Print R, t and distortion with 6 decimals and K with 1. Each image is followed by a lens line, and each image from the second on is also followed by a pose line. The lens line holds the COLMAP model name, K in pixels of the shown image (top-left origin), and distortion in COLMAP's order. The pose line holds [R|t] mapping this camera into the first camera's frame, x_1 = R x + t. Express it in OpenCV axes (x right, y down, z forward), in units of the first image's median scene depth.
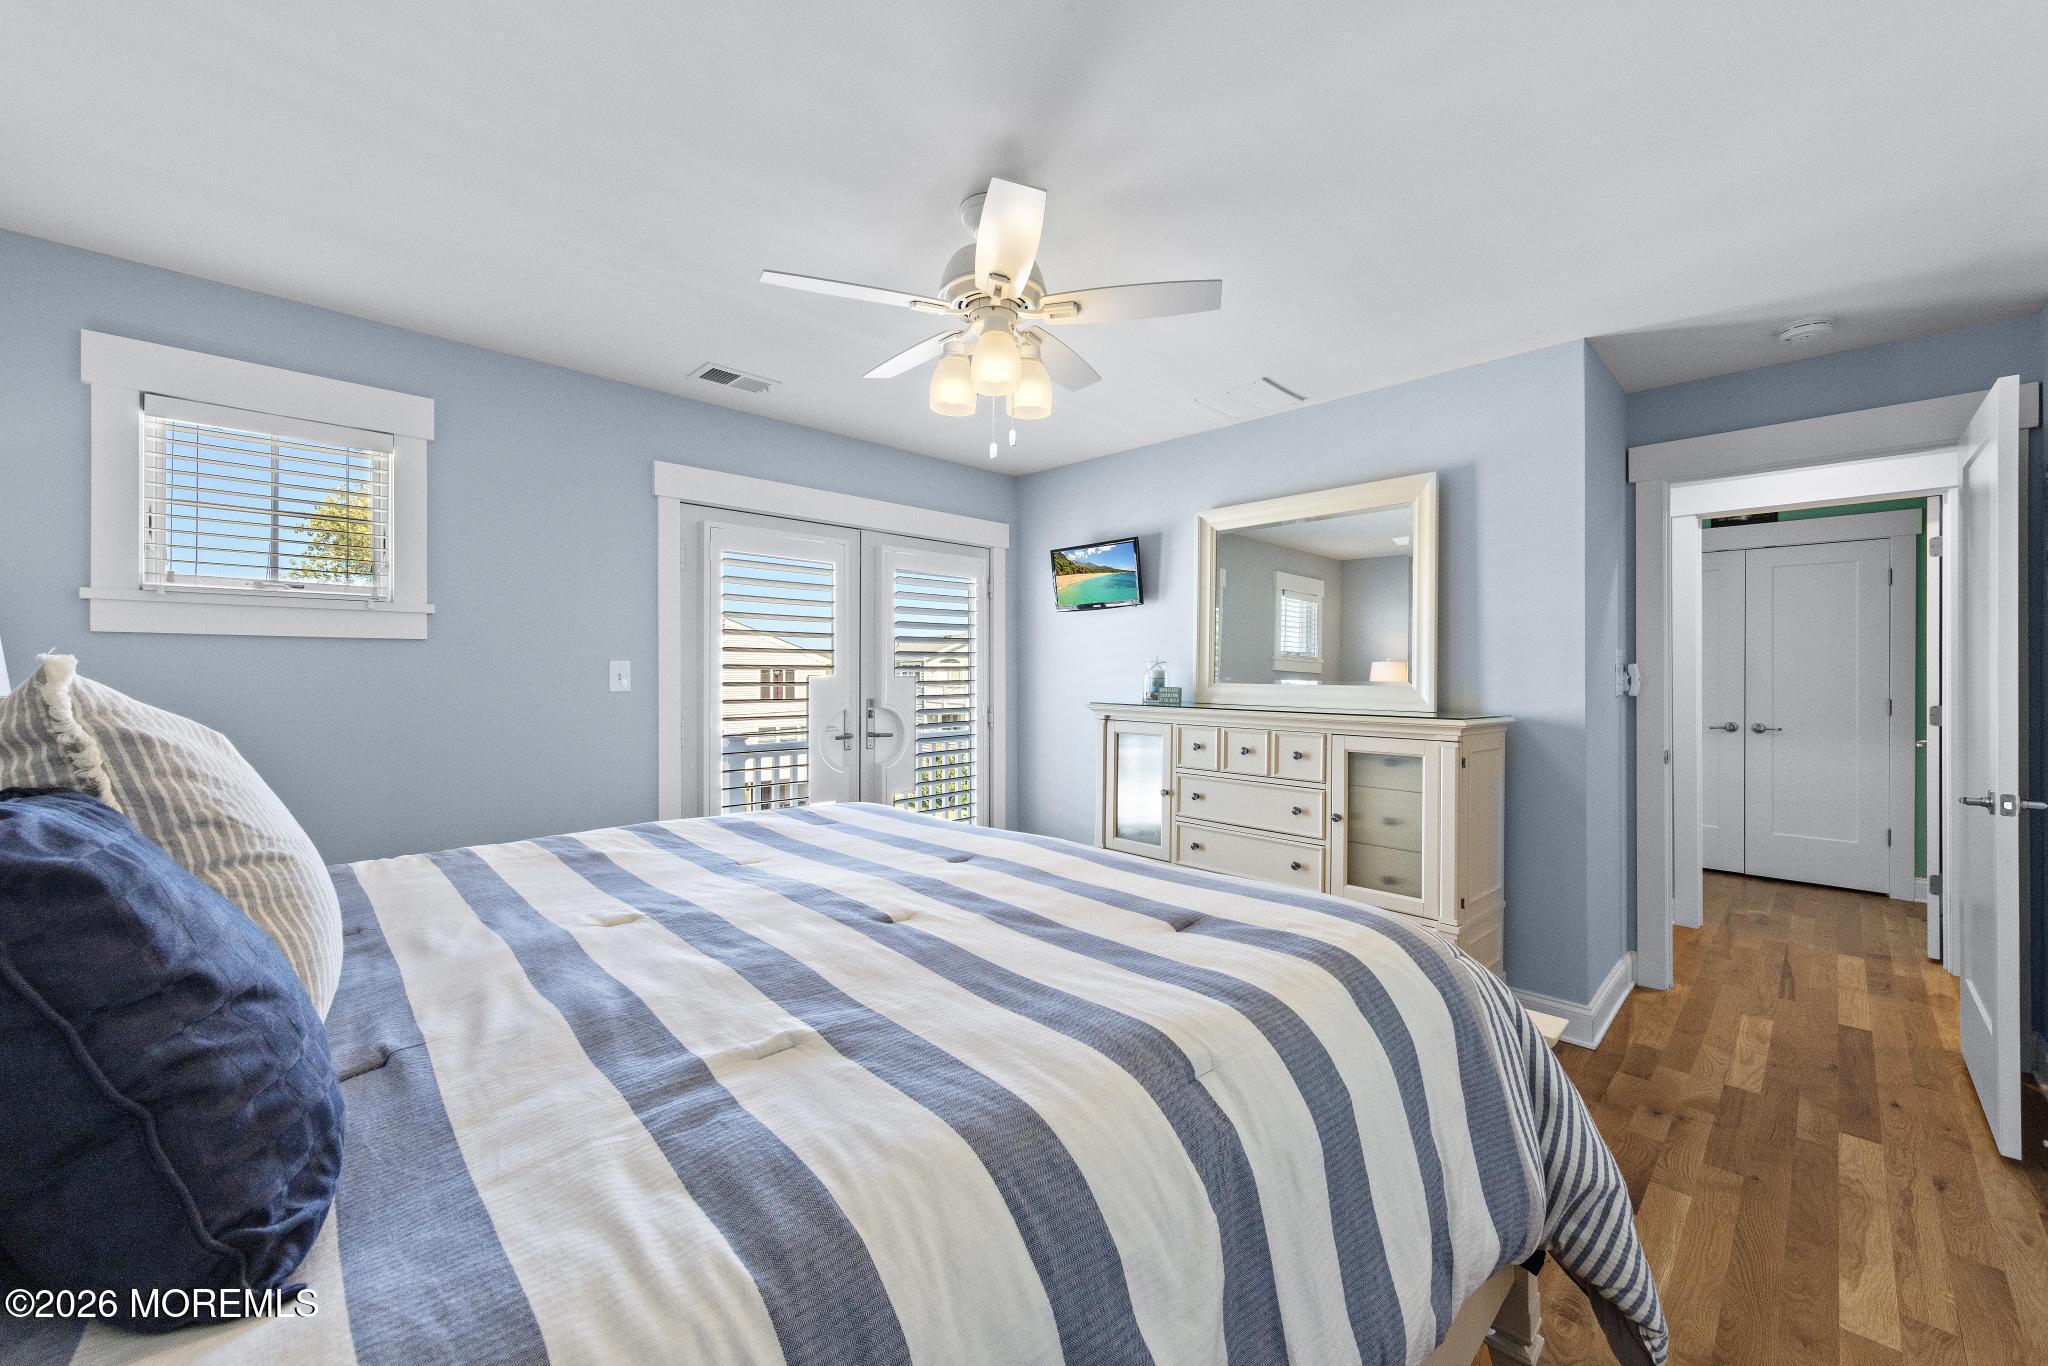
lens RADIAL K [[792.4, 0, 1024.8], [0, 792.4, 661.9], [0, 0, 1]] dist [0.003313, 0.000074]
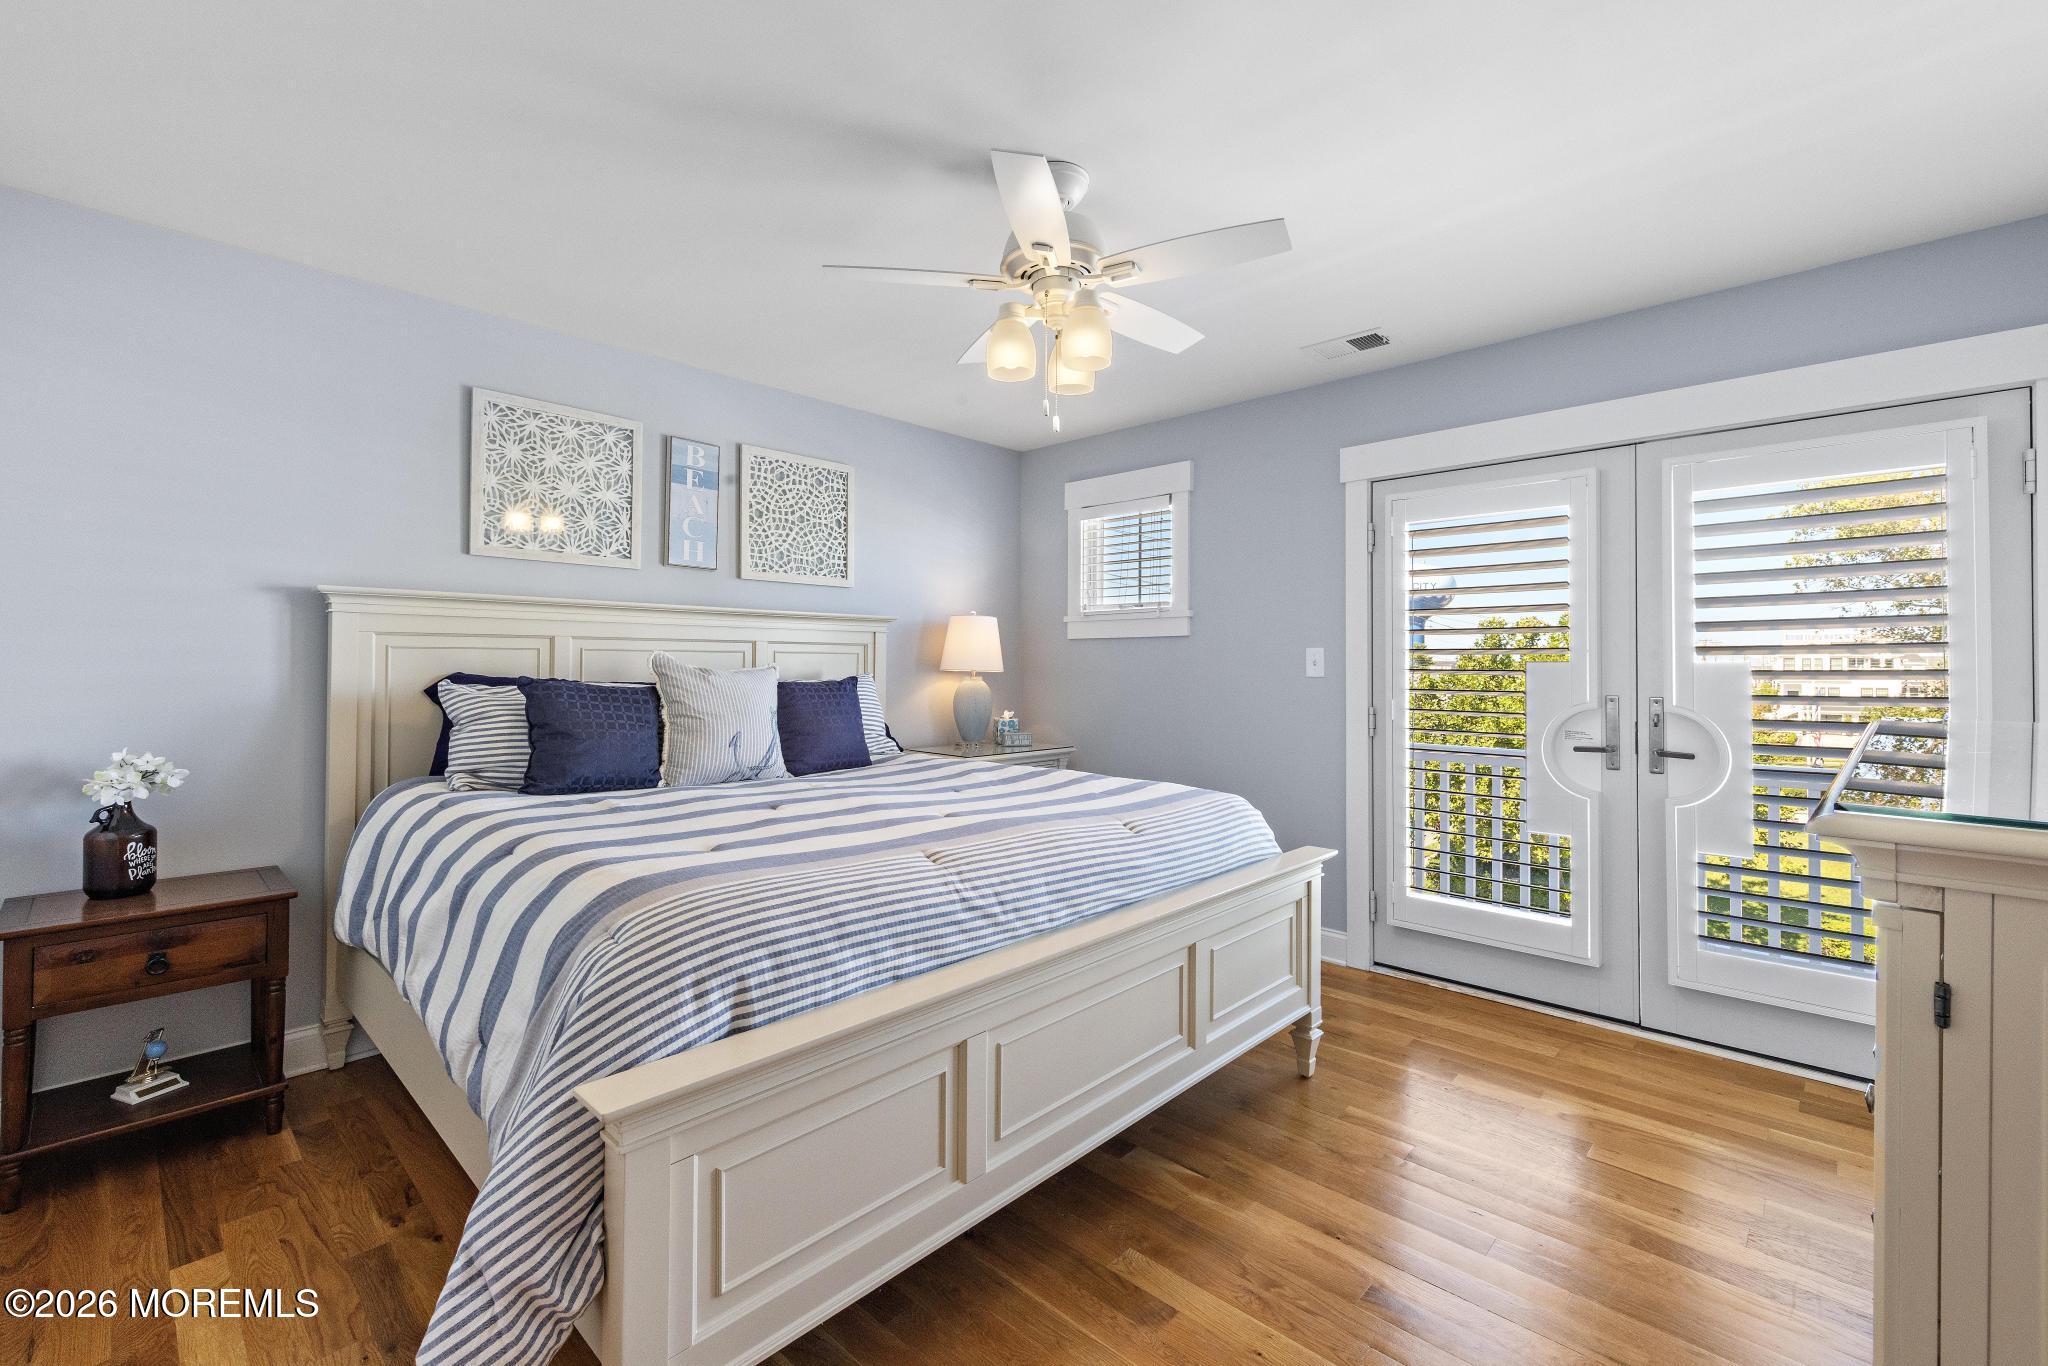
lens RADIAL K [[855.2, 0, 1024.4], [0, 855.2, 657.1], [0, 0, 1]] dist [0.002722, 0.000523]
pose [[0.043579, -0.011698, -0.998981, 0.621498], [0.010662, 0.999880, -0.011244, 0.019558], [0.998993, -0.010161, 0.043699, 0.563089]]
